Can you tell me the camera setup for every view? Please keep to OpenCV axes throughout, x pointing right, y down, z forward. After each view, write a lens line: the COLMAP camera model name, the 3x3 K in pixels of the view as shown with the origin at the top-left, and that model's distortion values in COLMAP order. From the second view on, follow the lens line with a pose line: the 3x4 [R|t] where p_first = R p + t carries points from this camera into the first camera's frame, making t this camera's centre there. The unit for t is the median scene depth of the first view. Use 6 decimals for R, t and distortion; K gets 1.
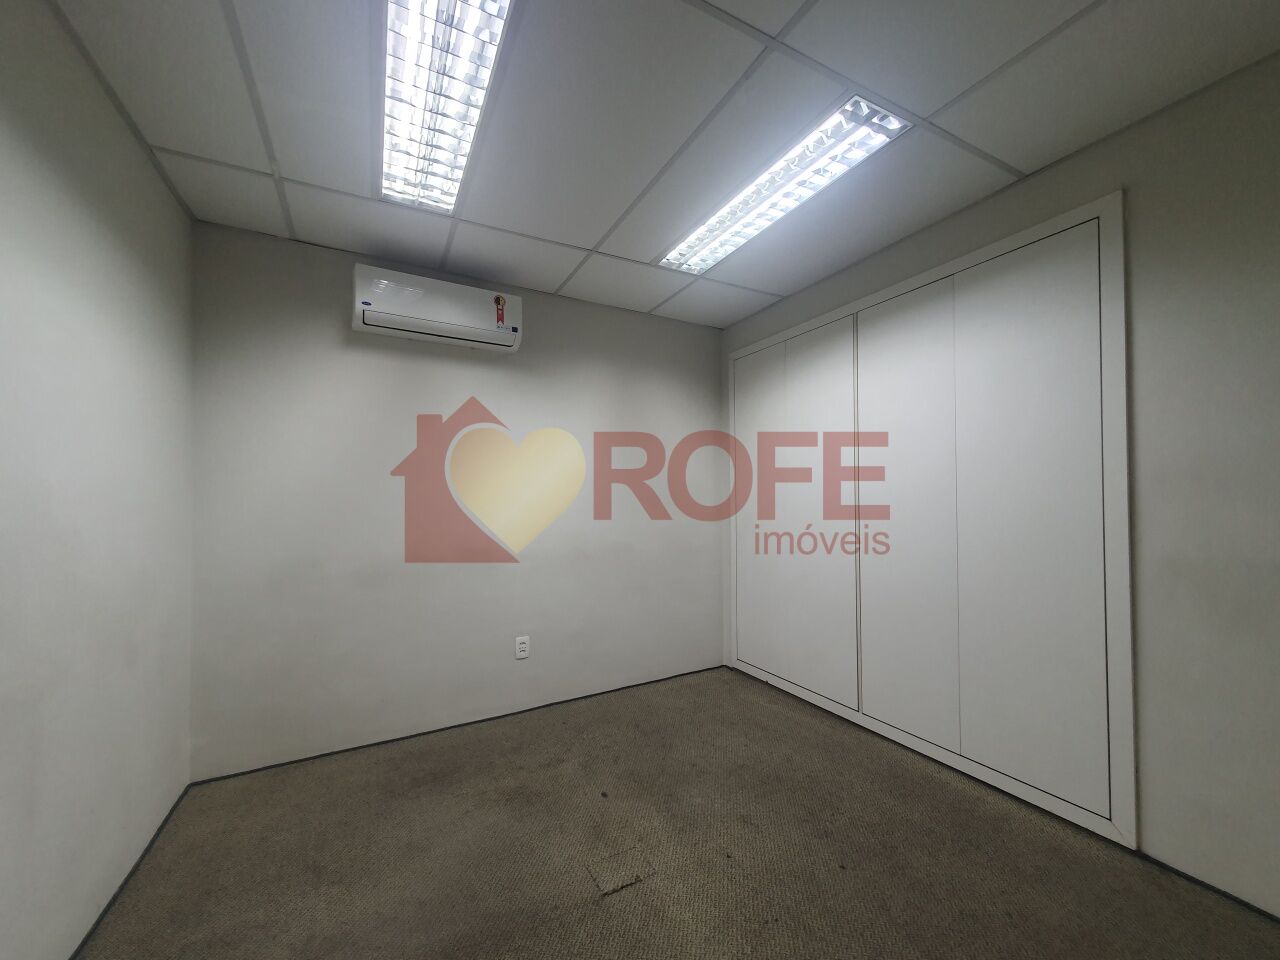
lens RADIAL K [[508.7, 0, 643.4], [0, 508.7, 491.5], [0, 0, 1]] dist [0.000990, 0.005288]
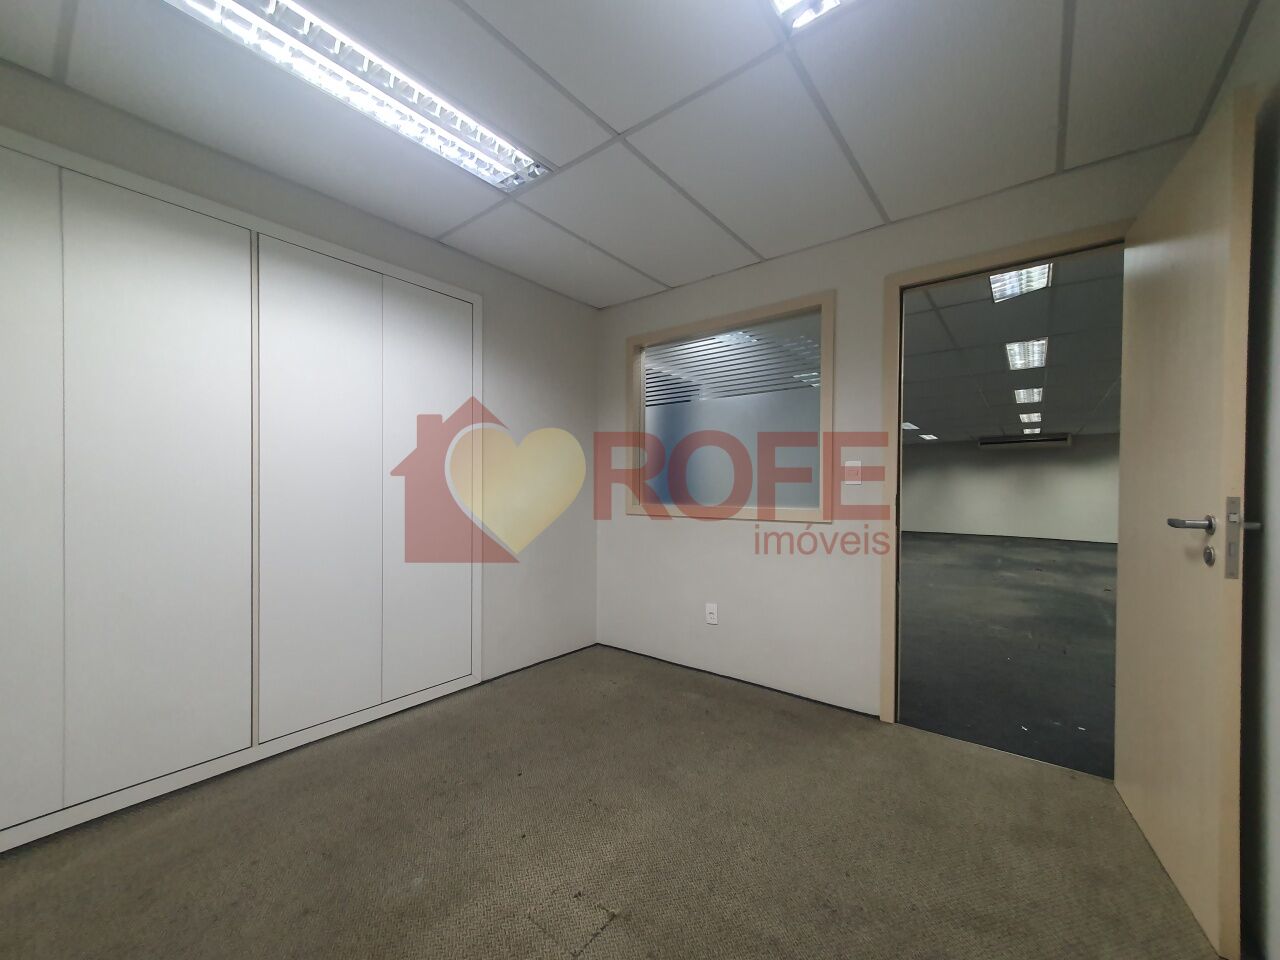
lens RADIAL K [[508.7, 0, 643.4], [0, 508.7, 491.5], [0, 0, 1]] dist [0.000990, 0.005288]
pose [[-0.407192, -0.007393, 0.913313, -0.553683], [-0.026243, 0.999649, -0.003608, 0.029781], [-0.912966, -0.025437, -0.407243, 0.809419]]
